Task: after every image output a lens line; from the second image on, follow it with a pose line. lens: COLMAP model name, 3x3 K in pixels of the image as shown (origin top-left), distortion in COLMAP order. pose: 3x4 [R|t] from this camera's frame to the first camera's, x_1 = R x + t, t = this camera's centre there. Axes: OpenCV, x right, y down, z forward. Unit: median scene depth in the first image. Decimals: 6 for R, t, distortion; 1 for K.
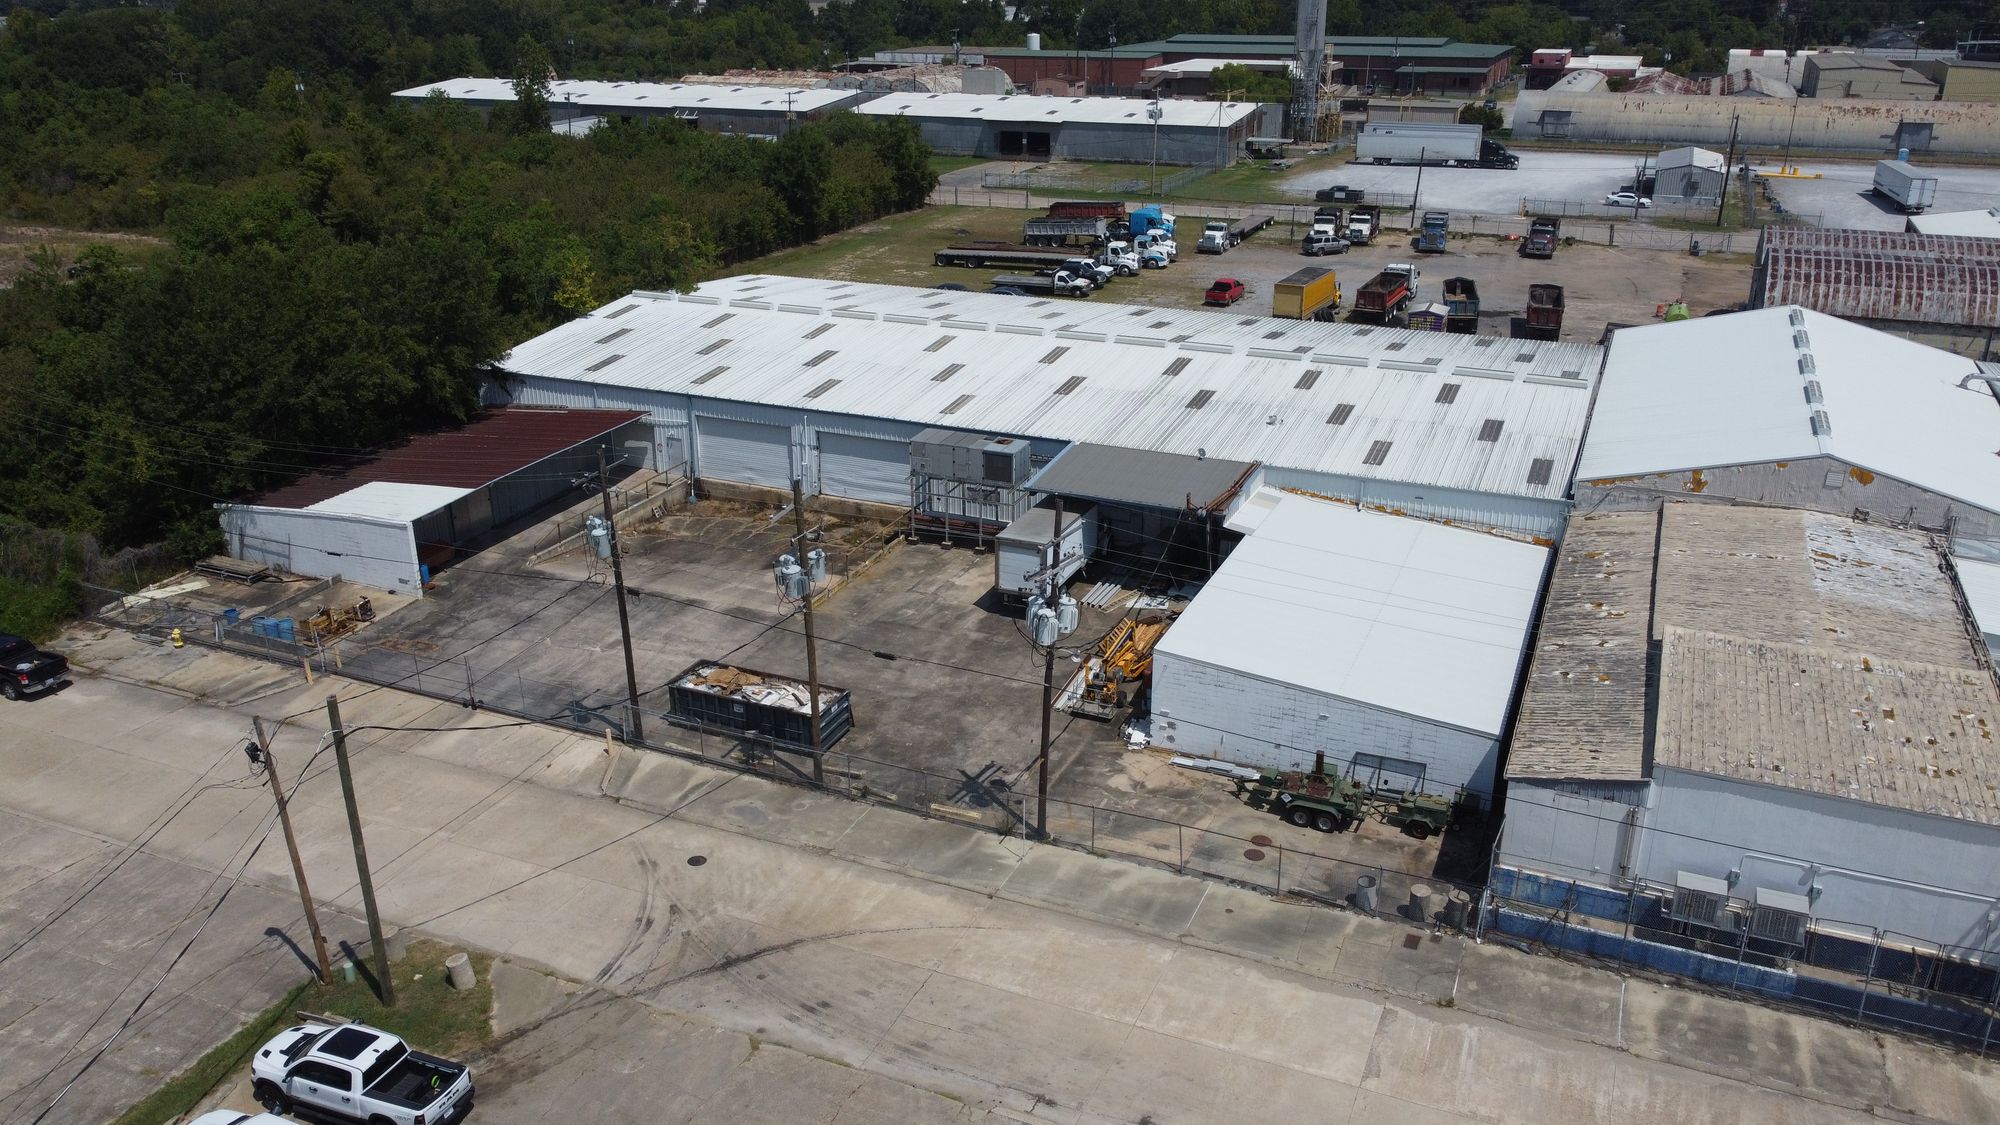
lens RADIAL K [[1501.3, 0, 1000.0], [0, 1501.3, 562.5], [0, 0, 1]] dist [0.005504, -0.008196]
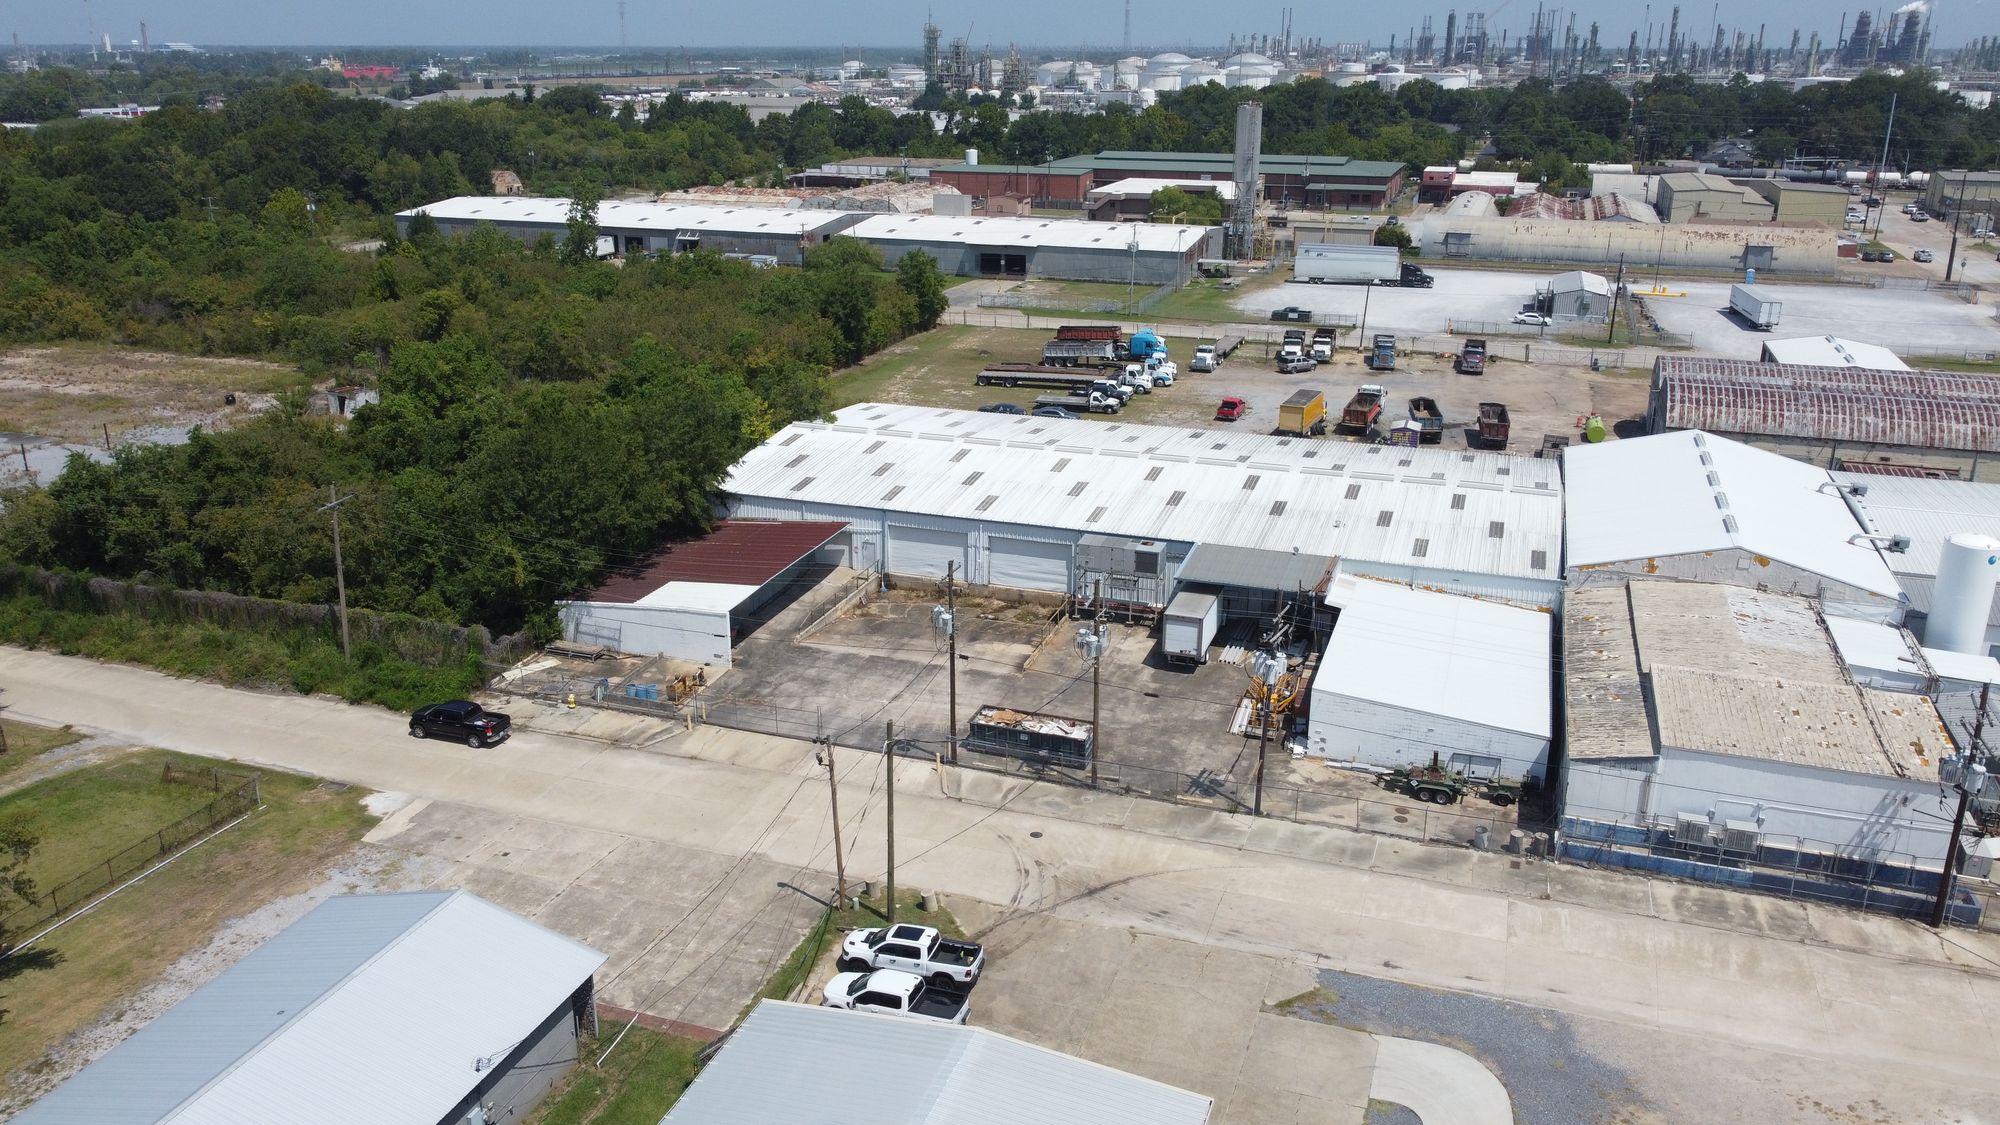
lens RADIAL K [[1501.3, 0, 1000.0], [0, 1501.3, 562.5], [0, 0, 1]] dist [0.005504, -0.008196]
pose [[0.996781, -0.017659, 0.078200, -0.246920], [0.021550, 0.998556, -0.049204, 0.000364], [-0.077218, 0.050731, 0.995723, -0.352768]]
